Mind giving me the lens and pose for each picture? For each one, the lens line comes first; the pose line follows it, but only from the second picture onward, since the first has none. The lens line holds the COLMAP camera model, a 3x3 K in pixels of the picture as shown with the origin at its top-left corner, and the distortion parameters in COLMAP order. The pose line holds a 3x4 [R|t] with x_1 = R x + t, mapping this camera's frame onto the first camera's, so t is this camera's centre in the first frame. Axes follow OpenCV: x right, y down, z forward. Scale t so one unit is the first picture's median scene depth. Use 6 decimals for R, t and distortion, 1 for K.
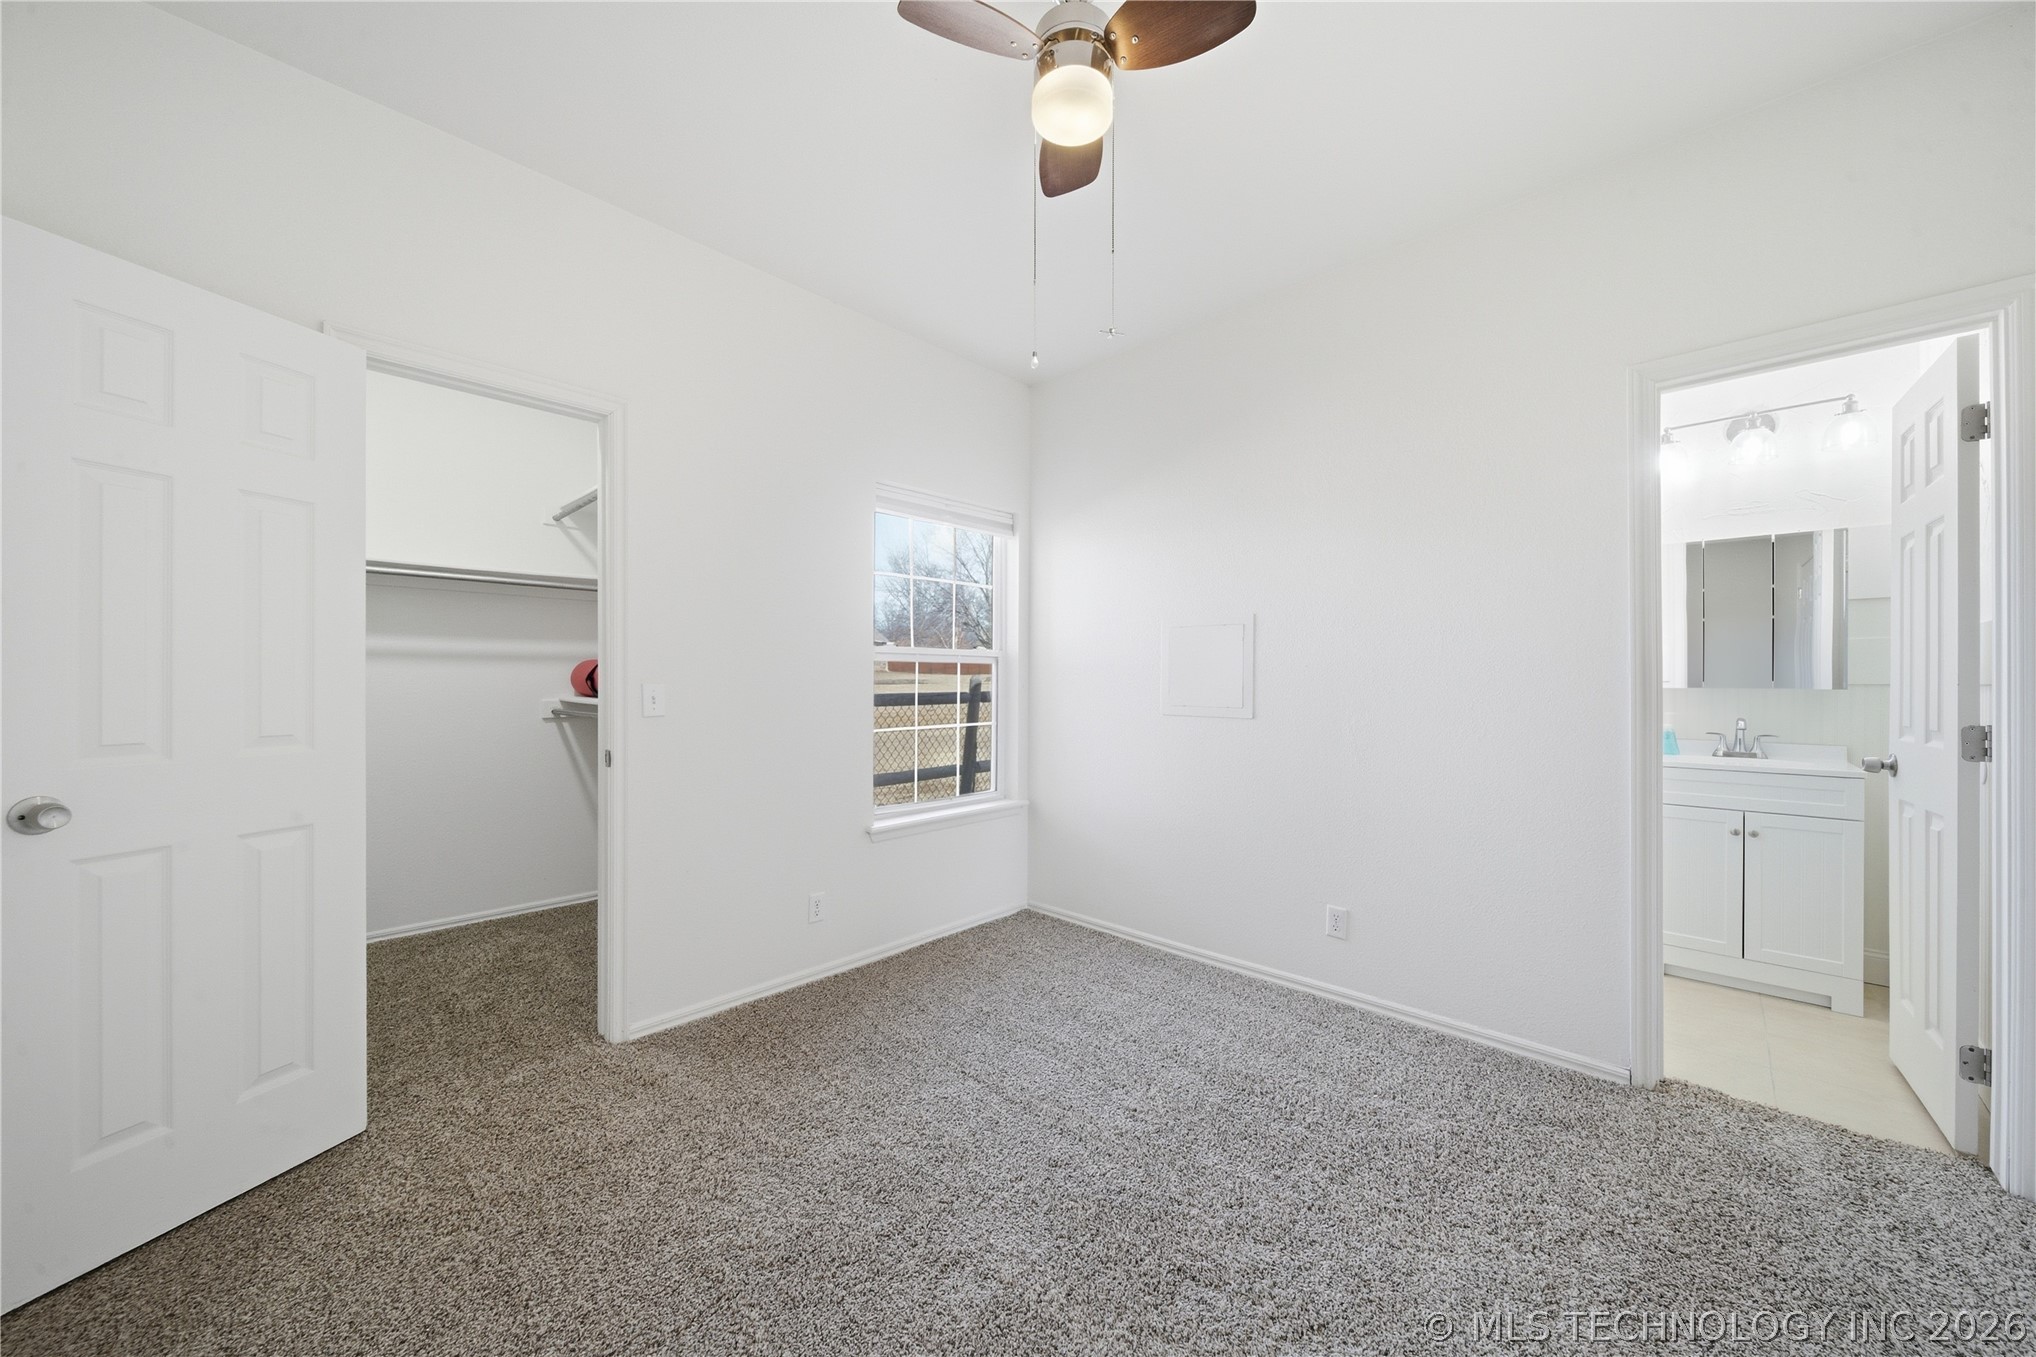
lens RADIAL K [[719.7, 0, 1019.5], [0, 719.7, 684.1], [0, 0, 1]] dist [0.001935, -0.002475]
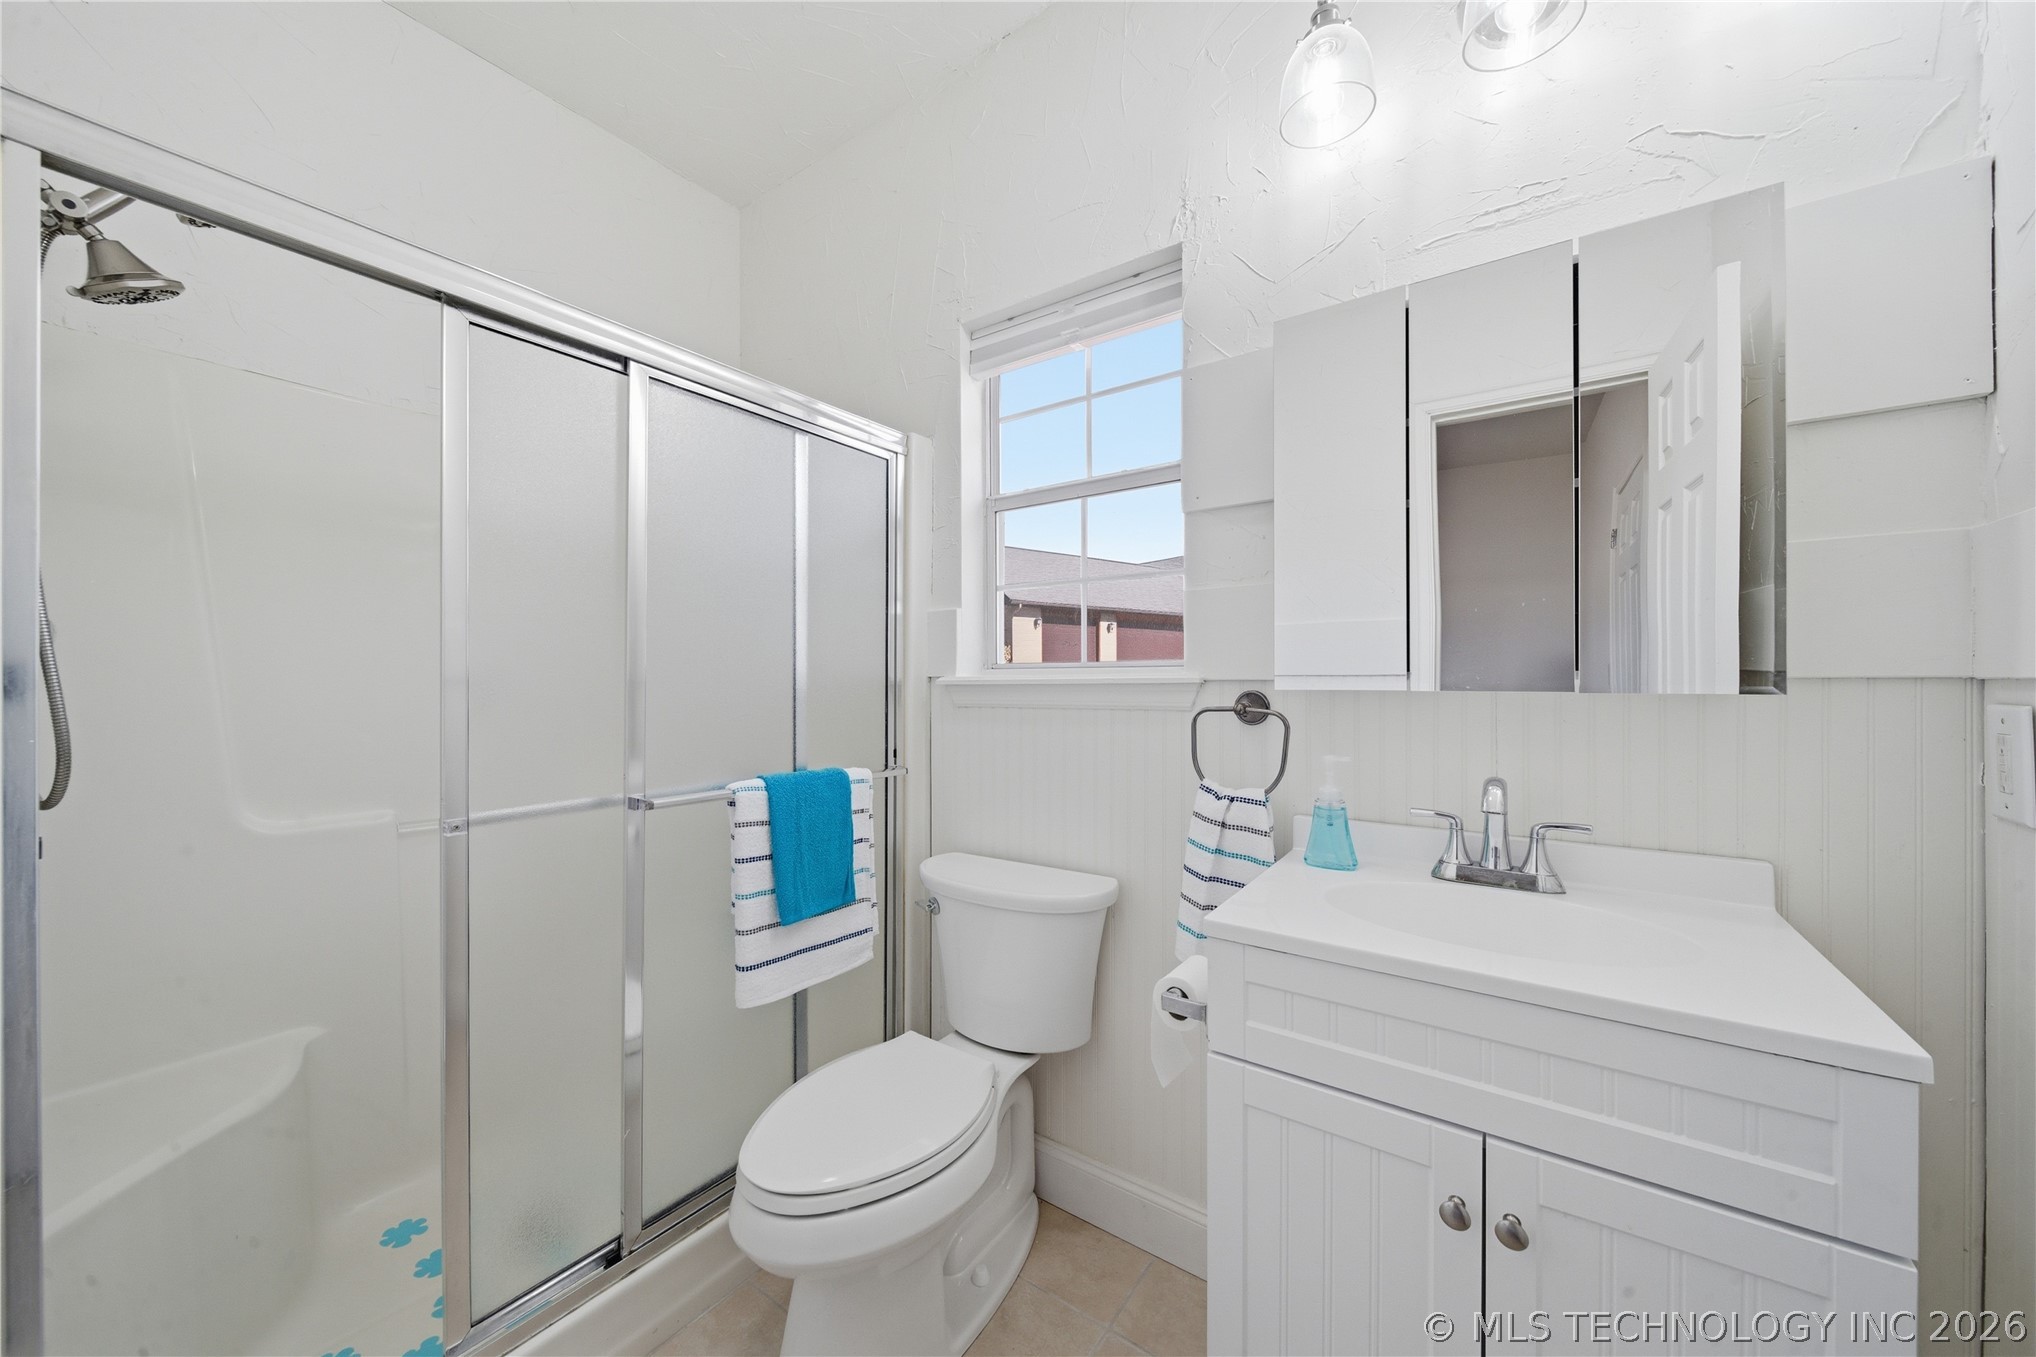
lens RADIAL K [[719.7, 0, 1019.5], [0, 719.7, 684.1], [0, 0, 1]] dist [0.001935, -0.002475]
pose [[0.988904, 0.001376, 0.148550, 0.720352], [-0.001897, 0.999993, 0.003366, 0.000448], [-0.148544, -0.003610, 0.988899, 0.687590]]
